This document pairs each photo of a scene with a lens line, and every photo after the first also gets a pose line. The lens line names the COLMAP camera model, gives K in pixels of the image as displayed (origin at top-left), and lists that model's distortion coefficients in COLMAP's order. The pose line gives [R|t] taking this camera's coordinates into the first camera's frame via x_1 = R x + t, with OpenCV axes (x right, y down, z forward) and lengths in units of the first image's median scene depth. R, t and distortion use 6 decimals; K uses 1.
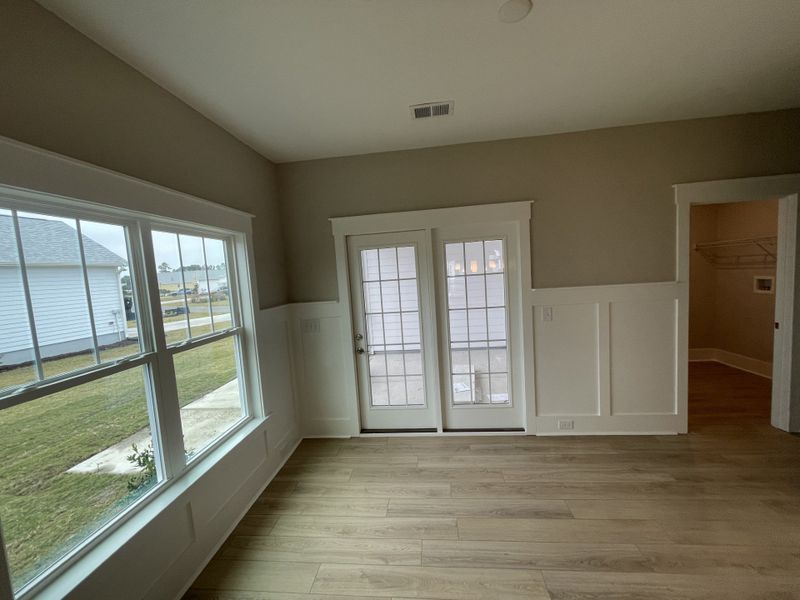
lens RADIAL K [[315.3, 0, 402.1], [0, 315.3, 300.6], [0, 0, 1]] dist [0.002178, 0.000053]
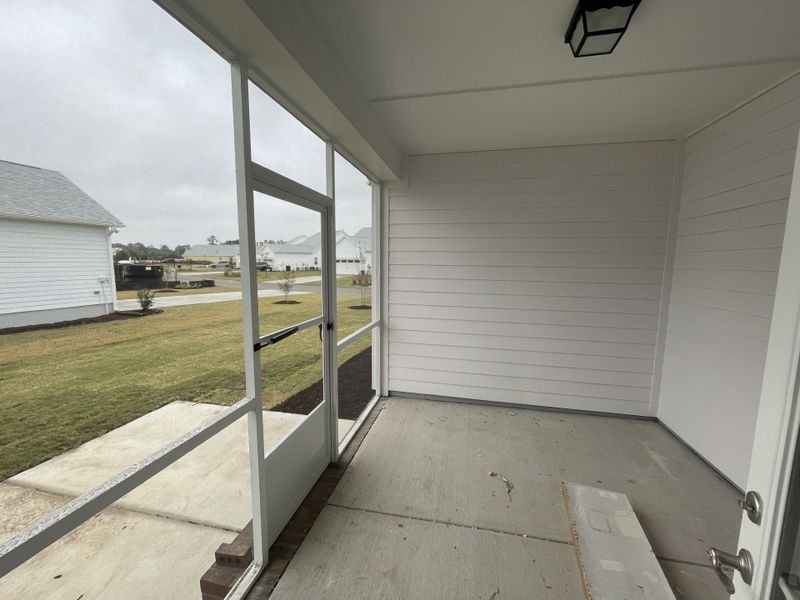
lens RADIAL K [[315.3, 0, 404.1], [0, 315.3, 300.9], [0, 0, 1]] dist [0.002178, 0.000053]
pose [[0.991415, 0.086449, -0.098098, -0.022164], [-0.082618, 0.995676, 0.042471, -0.021932], [0.101345, -0.034002, 0.994270, 0.460397]]
